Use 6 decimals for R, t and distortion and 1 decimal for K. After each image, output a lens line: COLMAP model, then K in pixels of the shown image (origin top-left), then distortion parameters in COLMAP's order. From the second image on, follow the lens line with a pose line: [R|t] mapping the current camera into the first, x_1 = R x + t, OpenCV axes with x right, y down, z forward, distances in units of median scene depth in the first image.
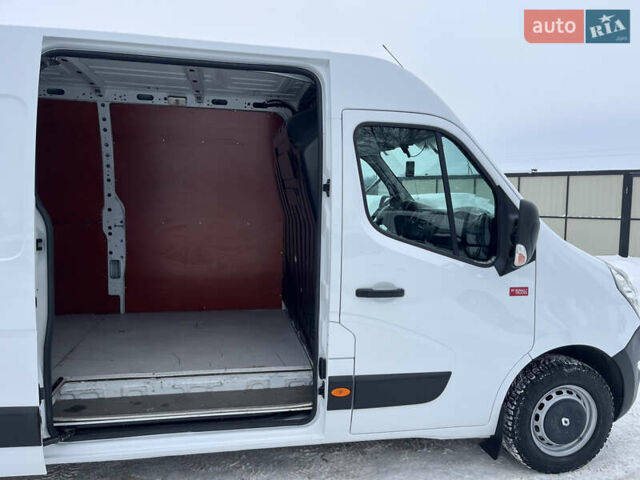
lens RADIAL K [[487.1, 0, 317.5], [0, 487.1, 240.7], [0, 0, 1]] dist [0.073568, -0.094269]
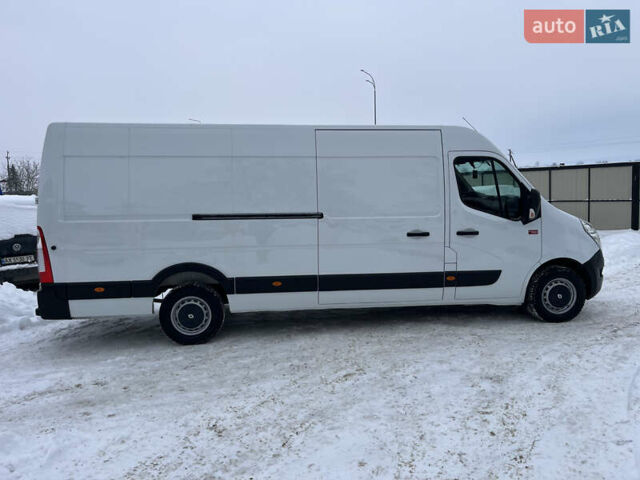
lens RADIAL K [[487.5, 0, 320.0], [0, 487.5, 231.9], [0, 0, 1]] dist [0.037692, -0.001283]
pose [[0.996947, -0.028464, -0.072706, -0.330744], [0.027763, 0.999558, -0.010640, 0.093516], [0.072976, 0.008589, 0.997297, -1.104306]]
